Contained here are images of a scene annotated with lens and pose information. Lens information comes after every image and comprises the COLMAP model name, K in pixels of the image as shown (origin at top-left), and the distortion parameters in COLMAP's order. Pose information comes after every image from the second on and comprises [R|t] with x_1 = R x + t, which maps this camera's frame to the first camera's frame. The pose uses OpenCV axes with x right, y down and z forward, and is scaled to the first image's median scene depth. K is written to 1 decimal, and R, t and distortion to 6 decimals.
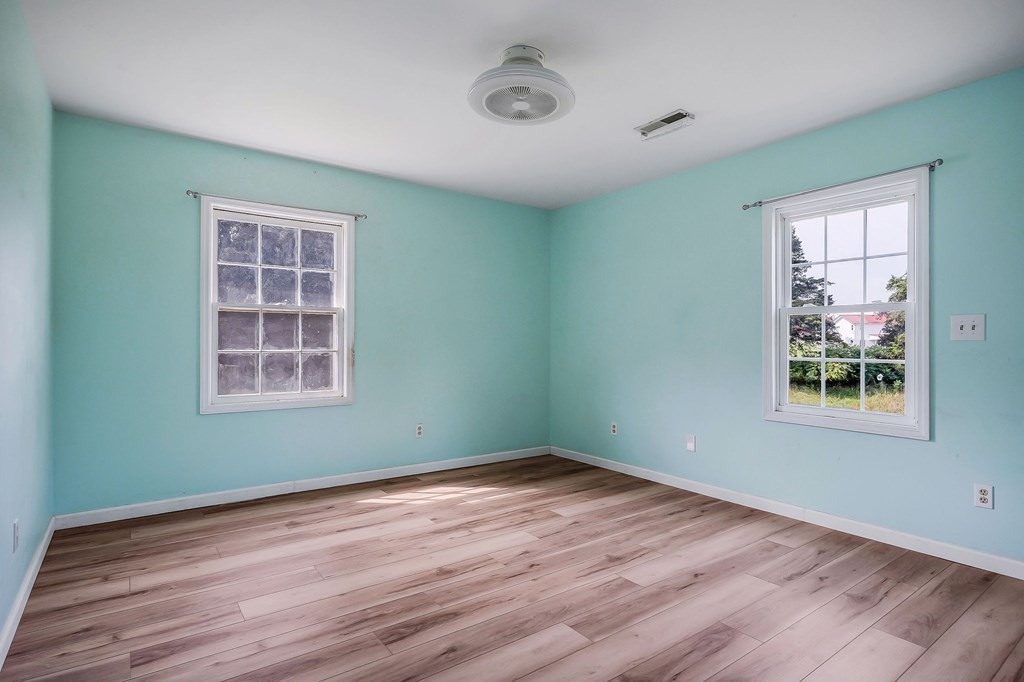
lens RADIAL K [[530.5, 0, 512.0], [0, 530.5, 341.0], [0, 0, 1]] dist [0.003454, 0.000325]
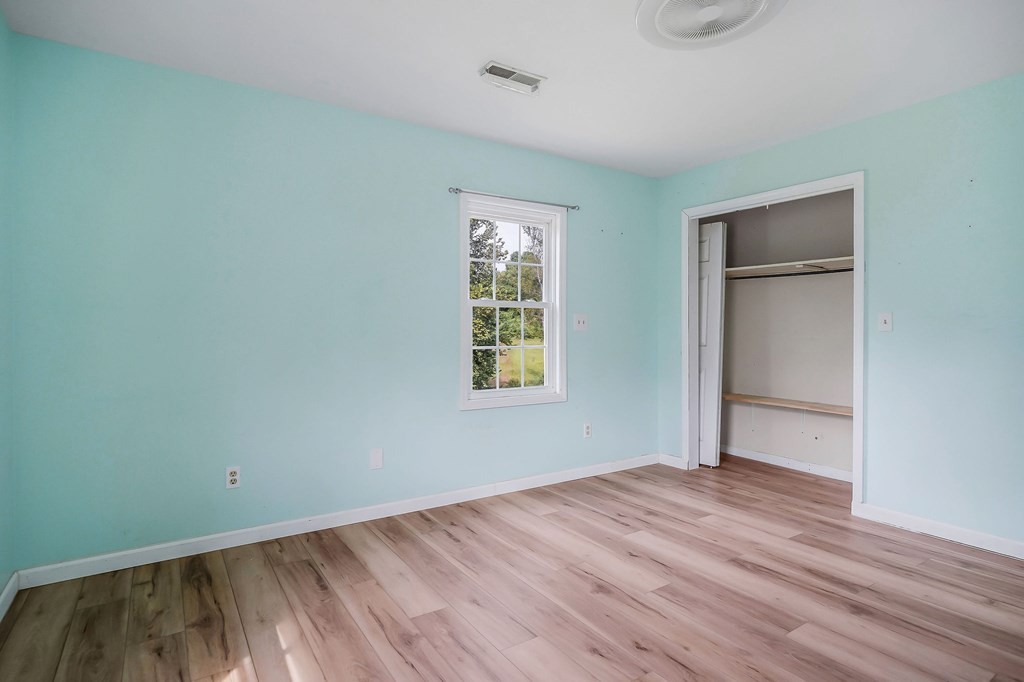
lens RADIAL K [[530.5, 0, 512.0], [0, 530.5, 341.0], [0, 0, 1]] dist [0.003454, 0.000325]
pose [[0.052024, -0.024166, 0.998353, -0.574024], [-0.002742, 0.999700, 0.024342, -0.008082], [-0.998642, -0.004004, 0.051942, 0.962499]]
